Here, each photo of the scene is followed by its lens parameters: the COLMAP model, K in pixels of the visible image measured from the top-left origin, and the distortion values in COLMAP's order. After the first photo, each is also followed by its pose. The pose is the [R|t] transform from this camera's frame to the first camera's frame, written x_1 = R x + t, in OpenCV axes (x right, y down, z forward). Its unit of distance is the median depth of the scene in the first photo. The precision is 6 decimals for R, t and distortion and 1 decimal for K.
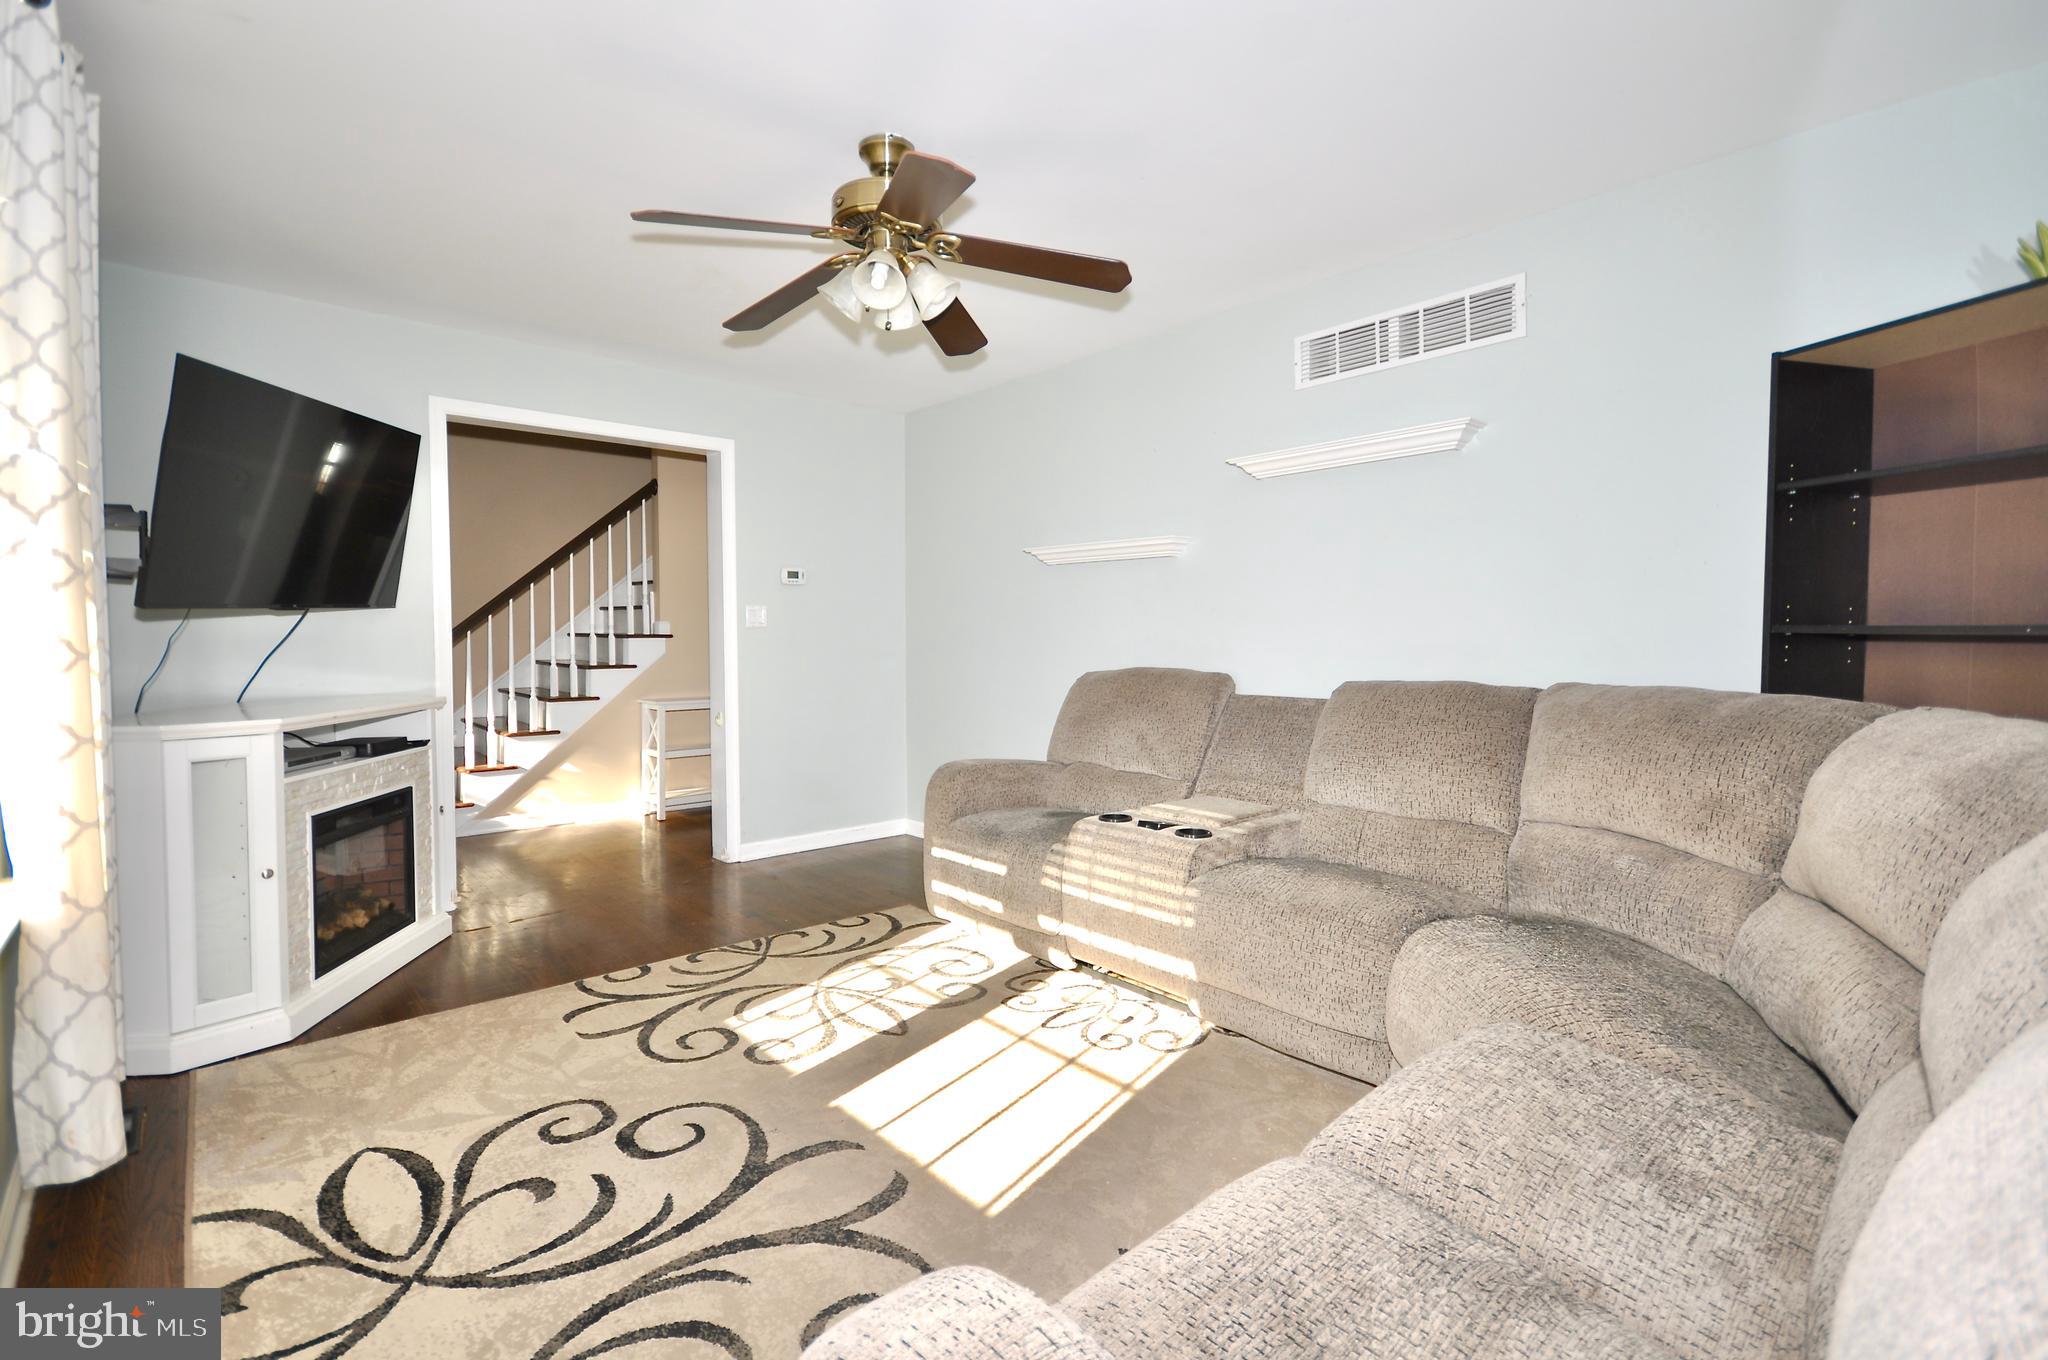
lens RADIAL K [[903.4, 0, 1019.6], [0, 903.4, 704.9], [0, 0, 1]] dist [0.017115, -0.016015]
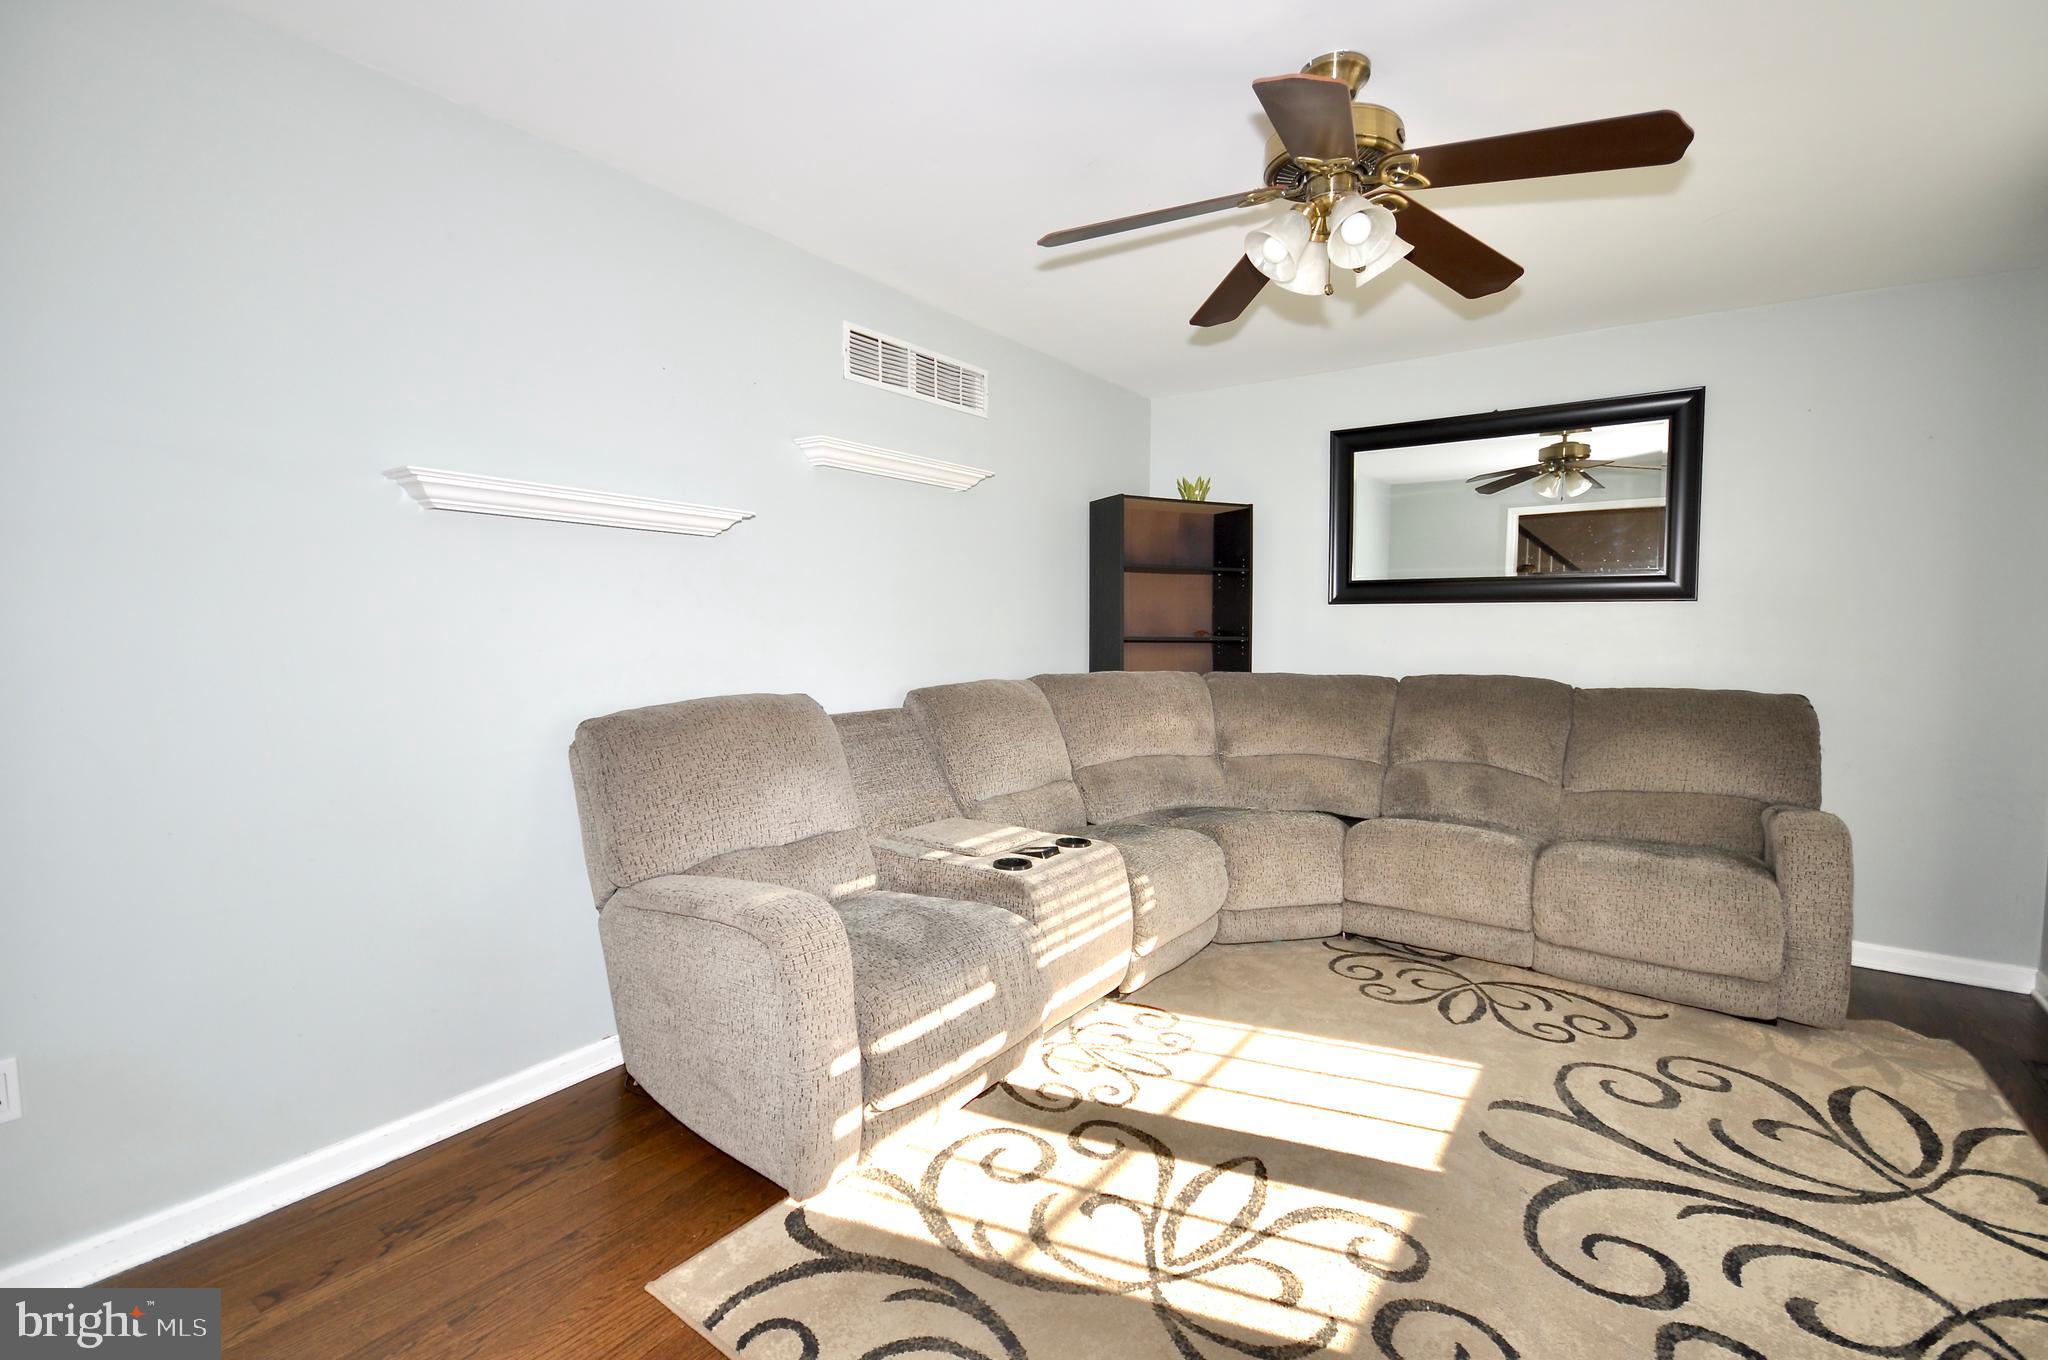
lens RADIAL K [[903.4, 0, 1019.6], [0, 903.4, 704.9], [0, 0, 1]] dist [0.017115, -0.016015]
pose [[-0.208035, -0.090778, 0.973900, -0.994914], [0.064387, 0.992253, 0.106243, -0.159095], [-0.976000, 0.084808, -0.200579, 1.594922]]
